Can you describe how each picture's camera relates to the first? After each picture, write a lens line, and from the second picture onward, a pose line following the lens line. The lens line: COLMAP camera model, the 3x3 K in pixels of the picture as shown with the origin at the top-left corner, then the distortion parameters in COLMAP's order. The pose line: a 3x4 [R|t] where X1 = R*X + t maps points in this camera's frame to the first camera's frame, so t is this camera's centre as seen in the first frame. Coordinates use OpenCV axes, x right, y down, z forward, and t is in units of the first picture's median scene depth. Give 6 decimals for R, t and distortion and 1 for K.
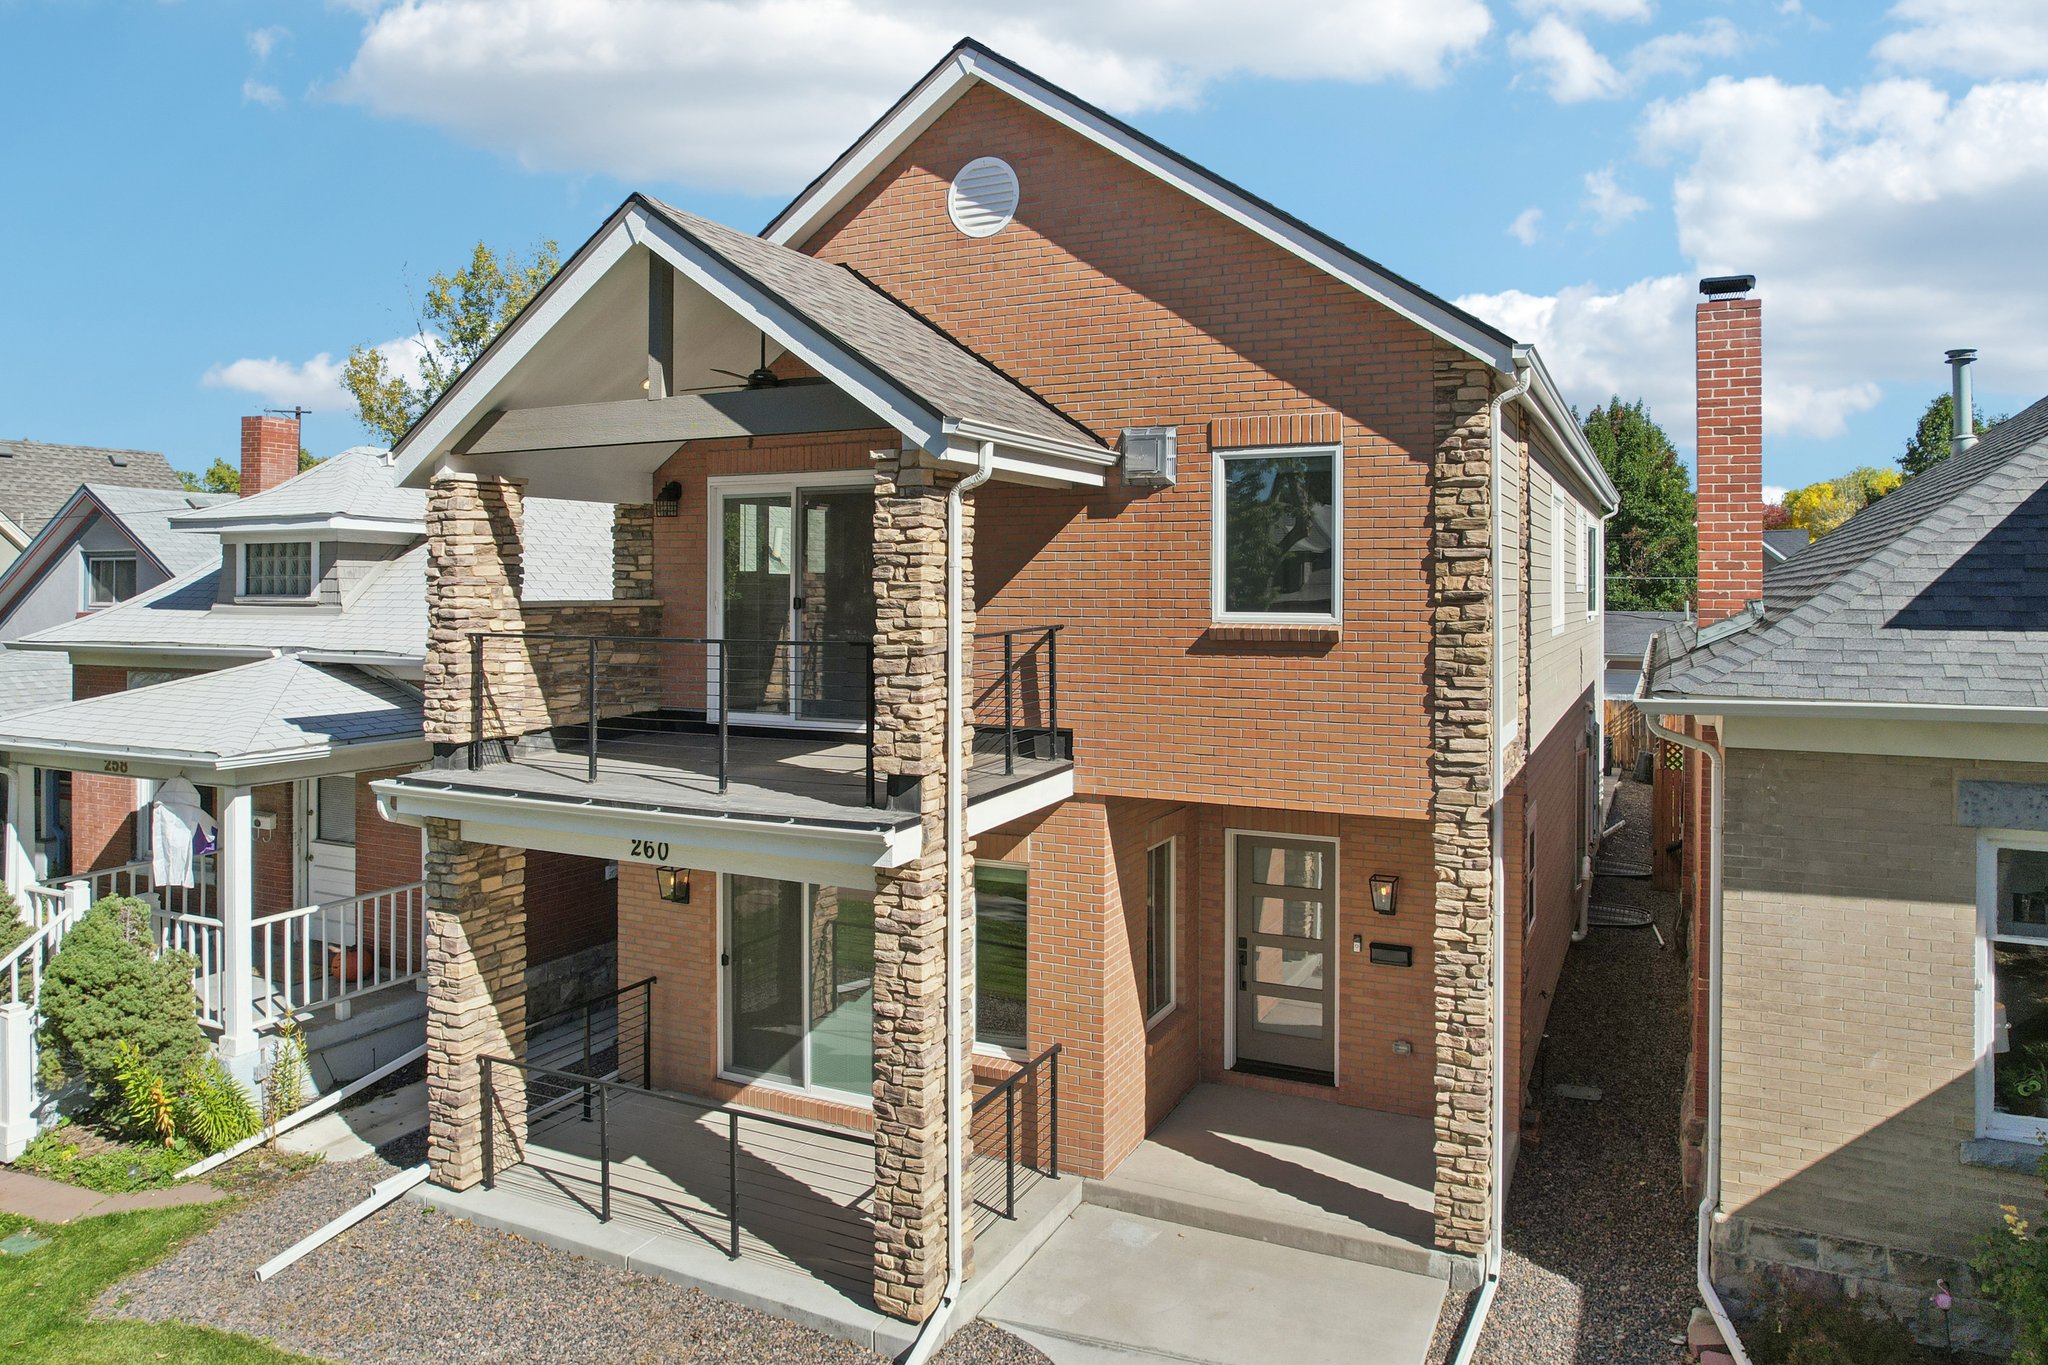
lens RADIAL K [[1343.4, 0, 1026.2], [0, 1343.4, 630.8], [0, 0, 1]] dist [-0.064861, 0.053778]
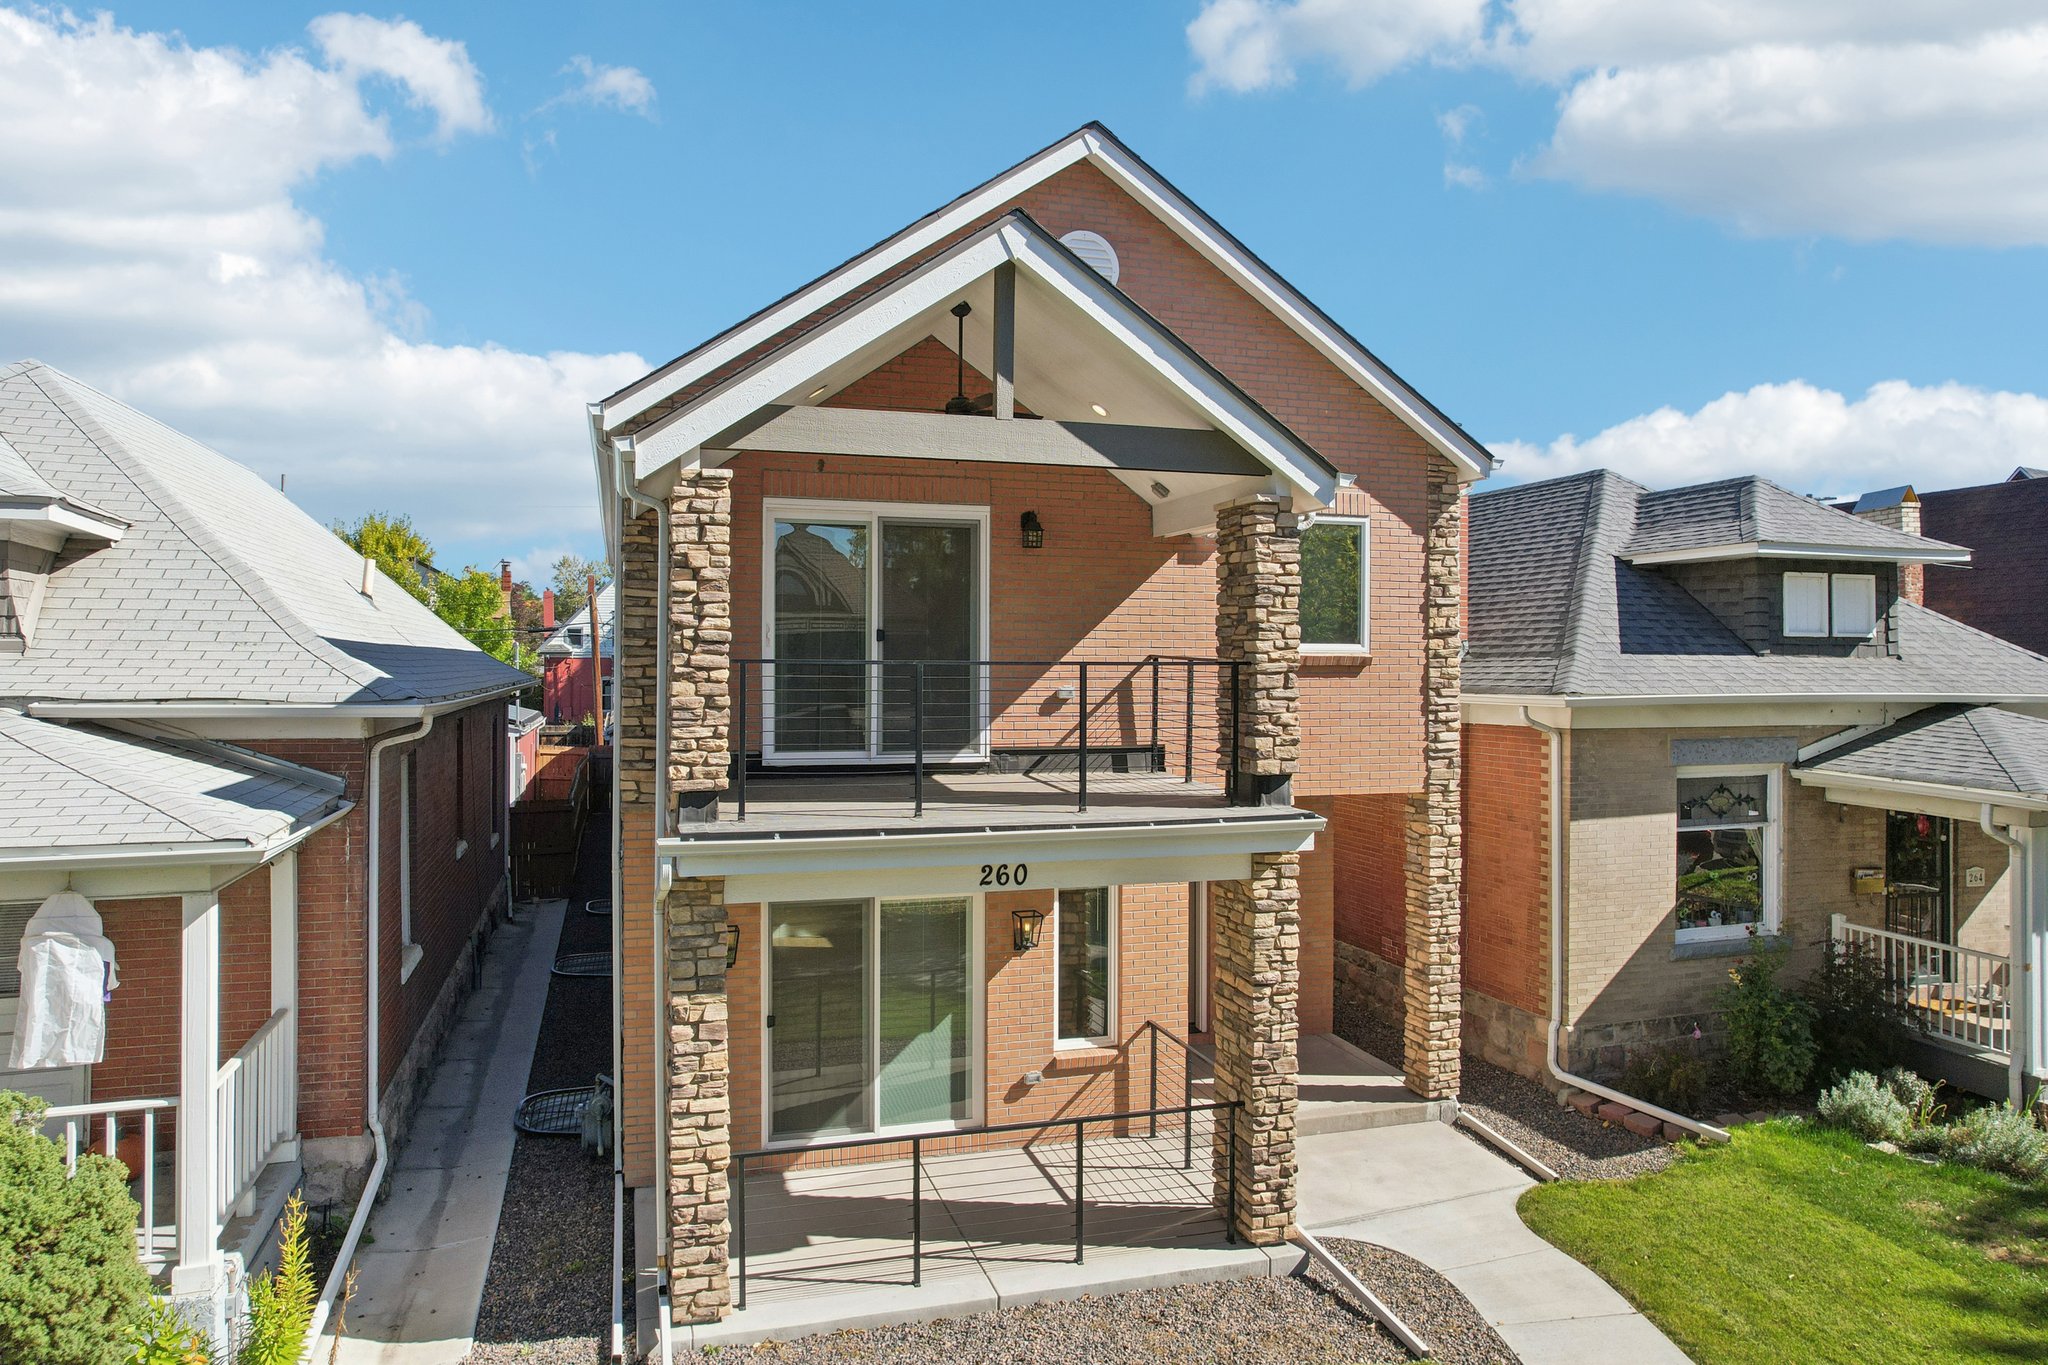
lens RADIAL K [[1321.9, 0, 1015.7], [0, 1321.9, 700.5], [0, 0, 1]] dist [-0.061766, 0.041256]
pose [[0.733707, -0.018849, 0.679205, -0.951333], [0.018763, 0.999796, 0.007477, 0.027842], [-0.679207, 0.007258, 0.733911, 0.285629]]
